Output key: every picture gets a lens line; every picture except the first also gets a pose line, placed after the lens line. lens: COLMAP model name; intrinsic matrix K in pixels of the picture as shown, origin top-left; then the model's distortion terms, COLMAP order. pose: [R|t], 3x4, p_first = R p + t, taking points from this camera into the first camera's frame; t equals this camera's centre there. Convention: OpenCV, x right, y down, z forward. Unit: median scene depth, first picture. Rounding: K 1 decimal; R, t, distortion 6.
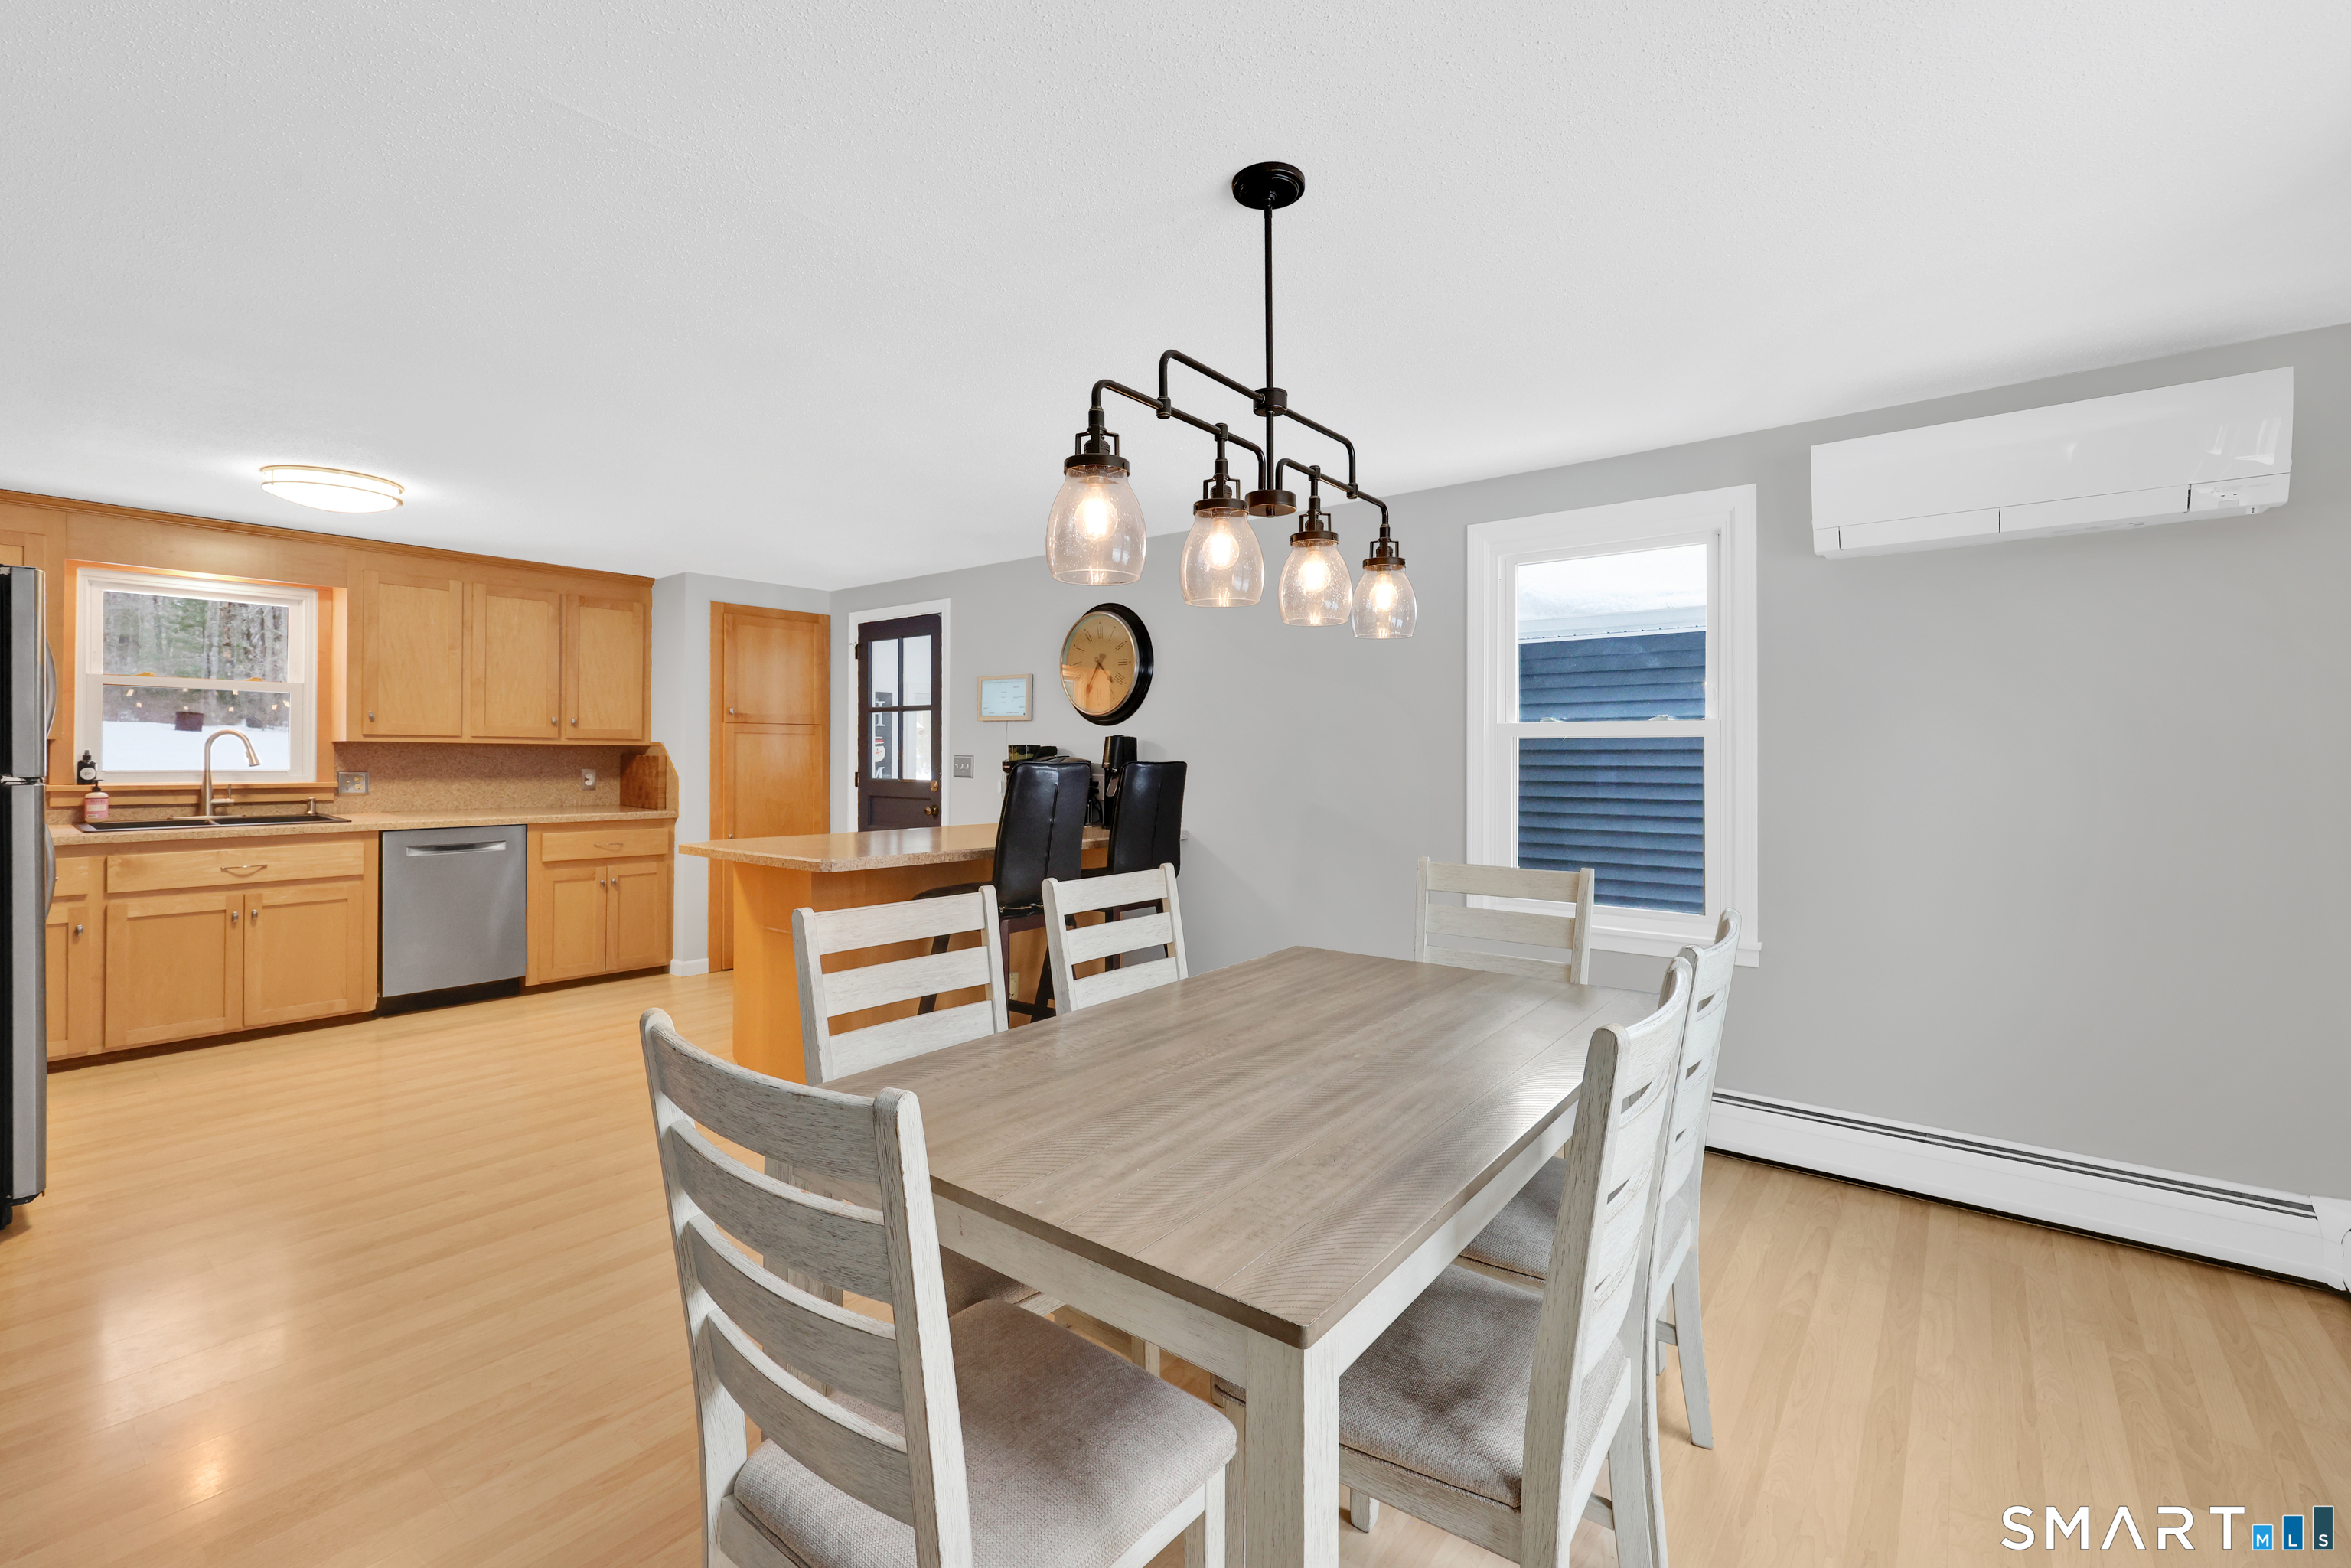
lens RADIAL K [[1024.5, 0, 1117.4], [0, 1024.5, 756.2], [0, 0, 1]] dist [0.000499, -0.001459]
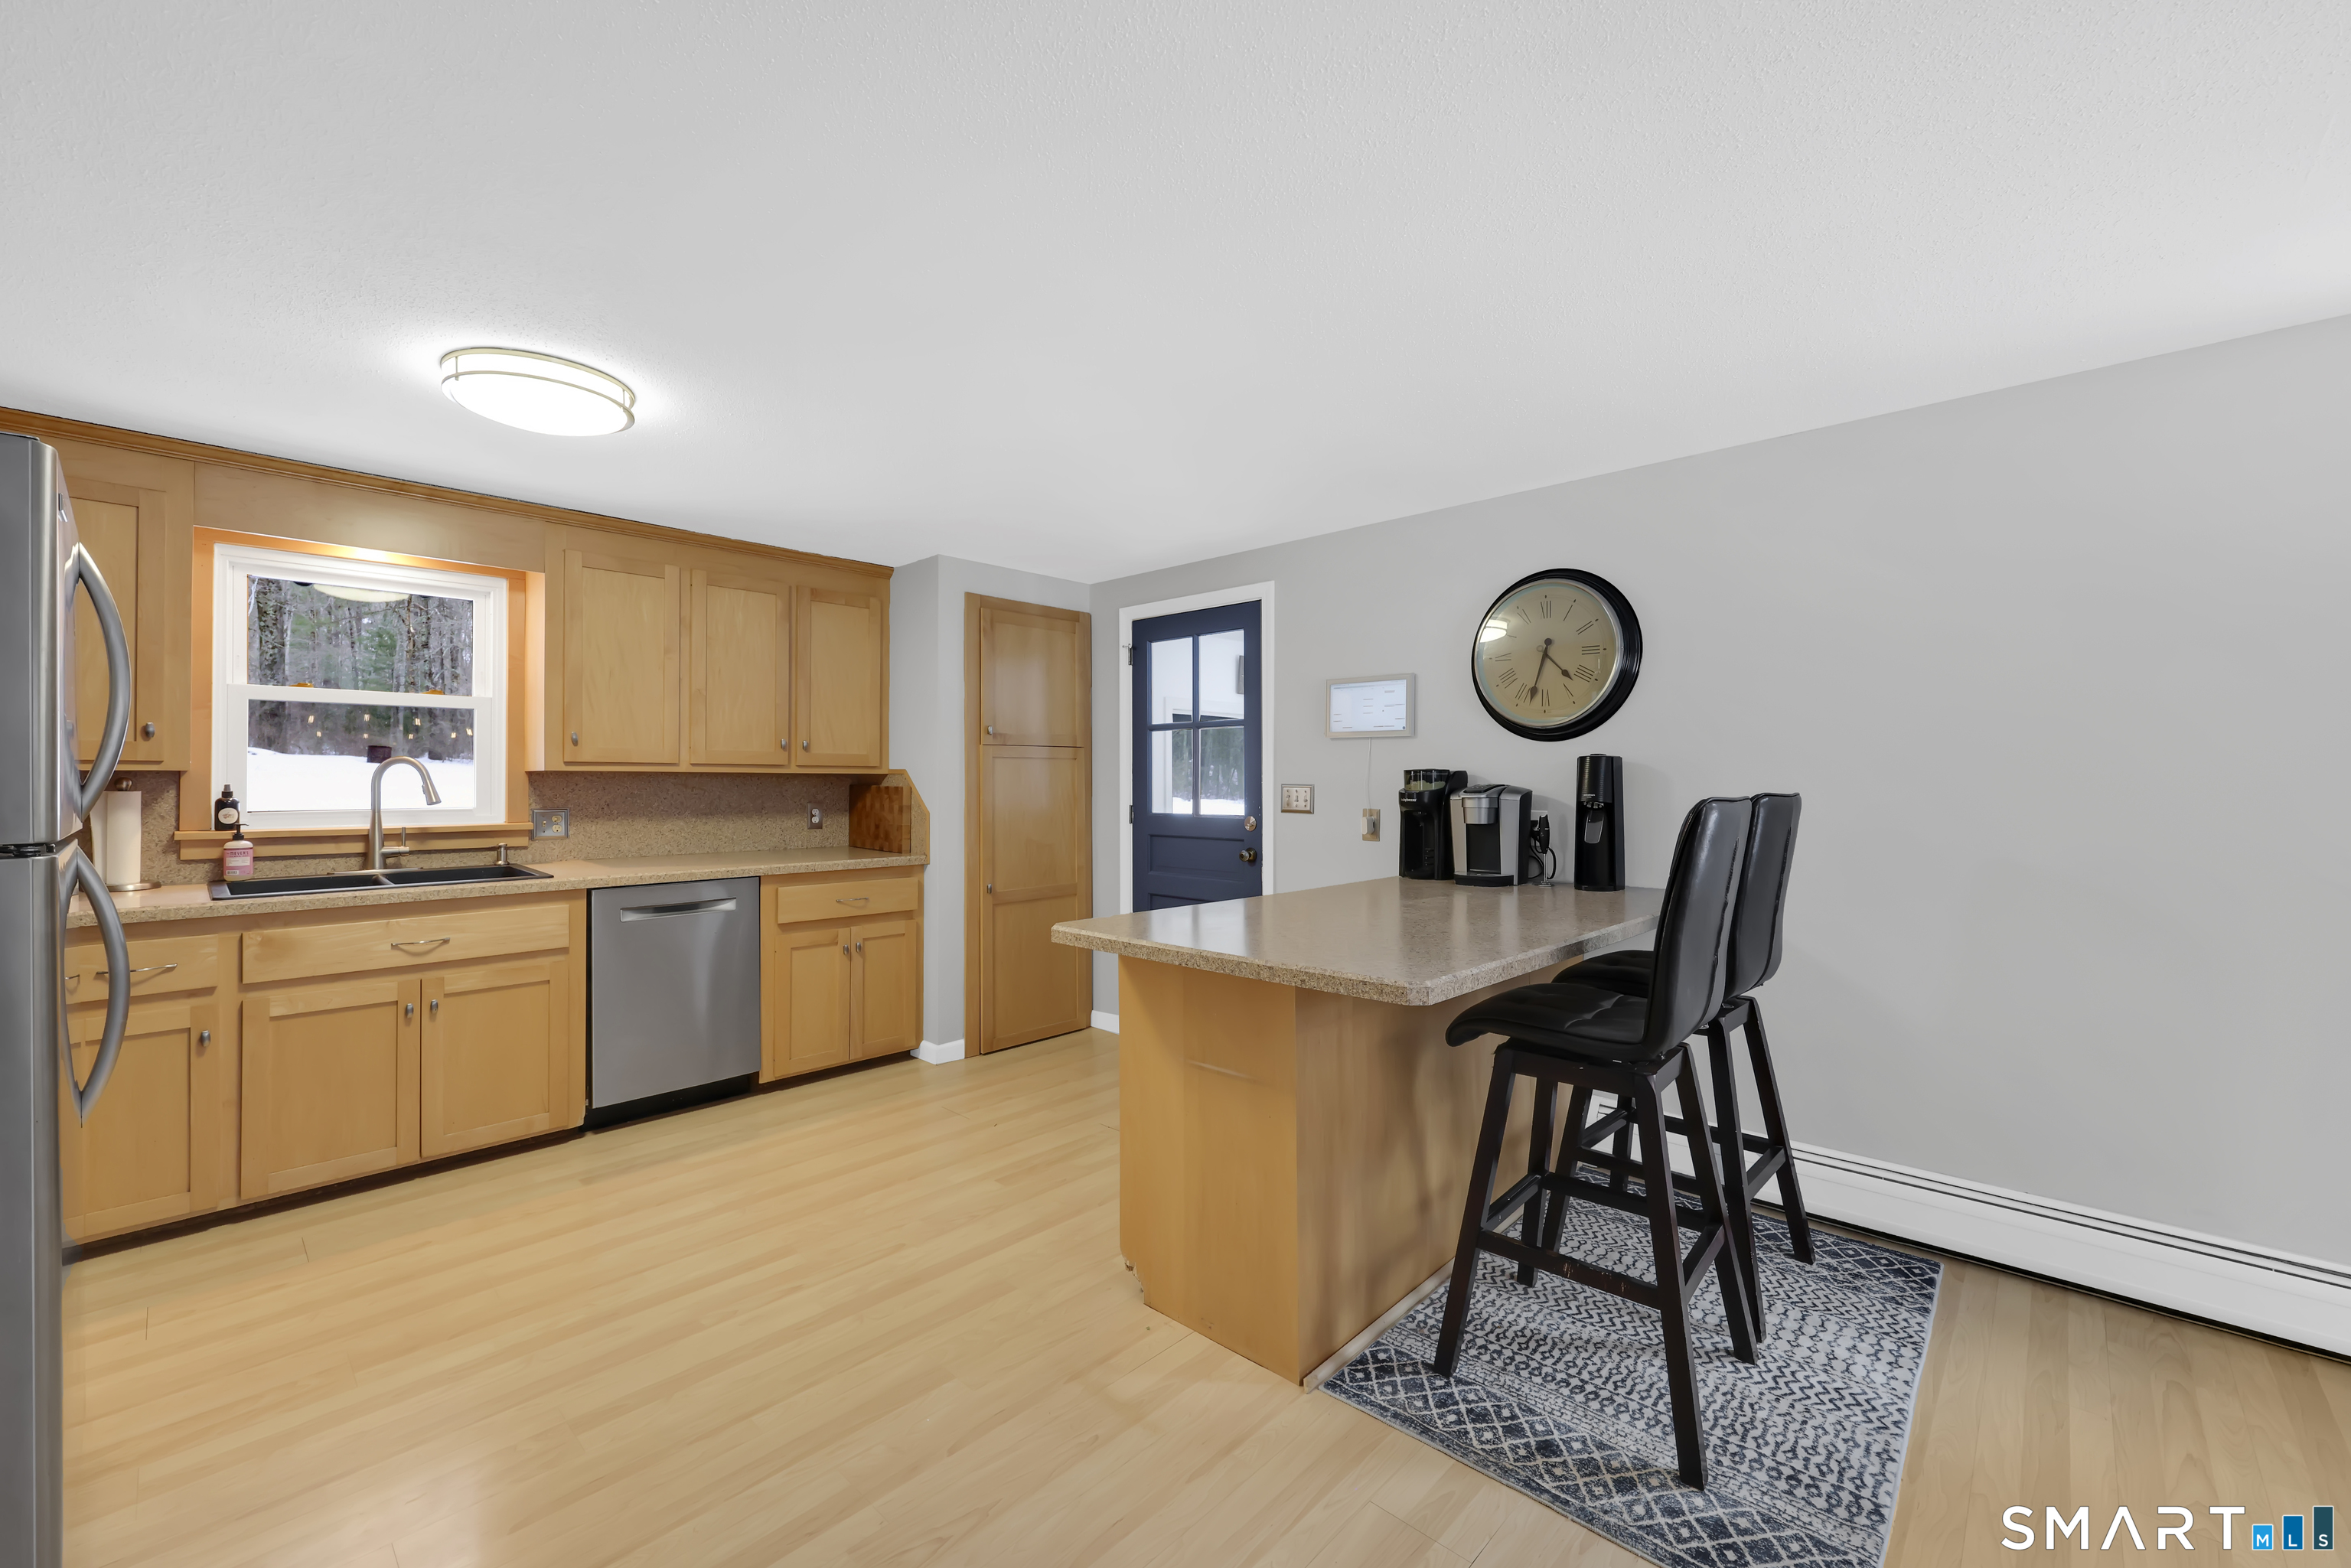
lens RADIAL K [[950.7, 0, 1103.8], [0, 950.7, 778.0], [0, 0, 1]] dist [-0.005603, 0.000430]
pose [[0.996192, -0.007121, -0.086892, -0.267726], [0.006679, 0.999963, -0.005376, -0.002657], [0.086927, 0.004775, 0.996203, 0.320771]]
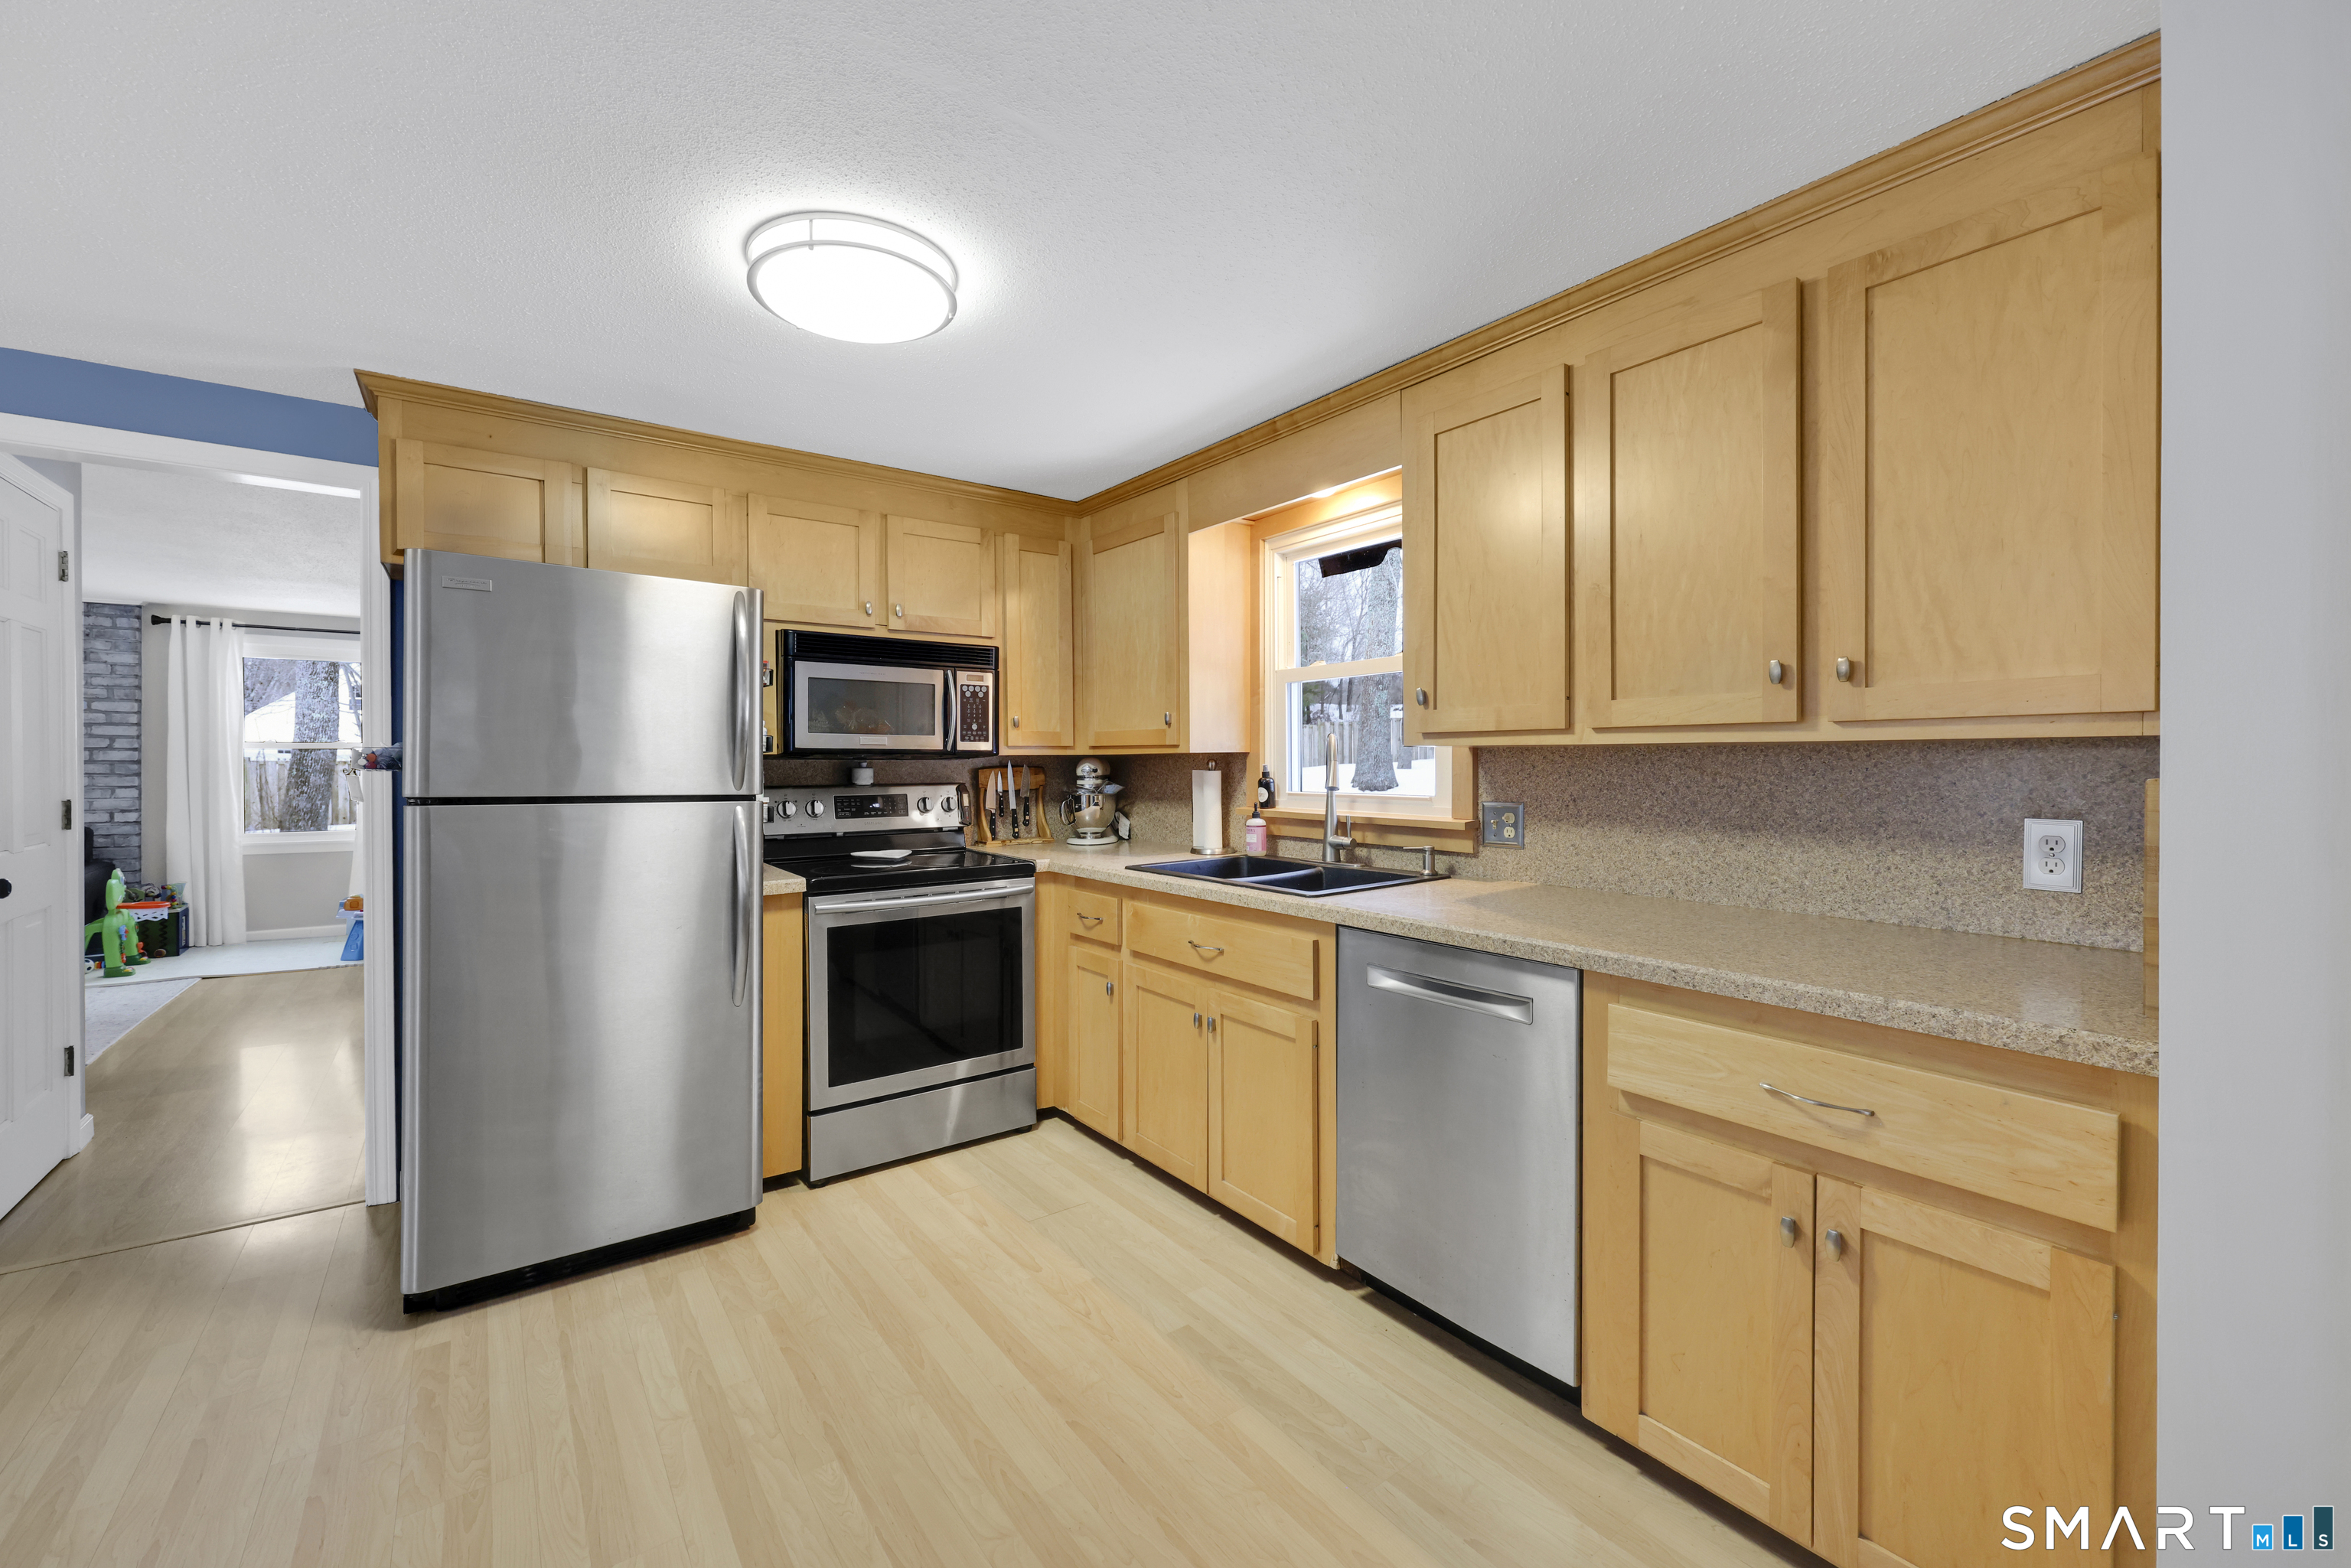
lens RADIAL K [[950.7, 0, 1182.0], [0, 950.7, 775.9], [0, 0, 1]] dist [-0.005603, 0.000430]
pose [[-0.212836, 0.006034, -0.977069, -0.236896], [-0.003895, 0.999968, 0.007023, -0.002105], [0.977080, 0.005300, -0.212806, 0.987764]]
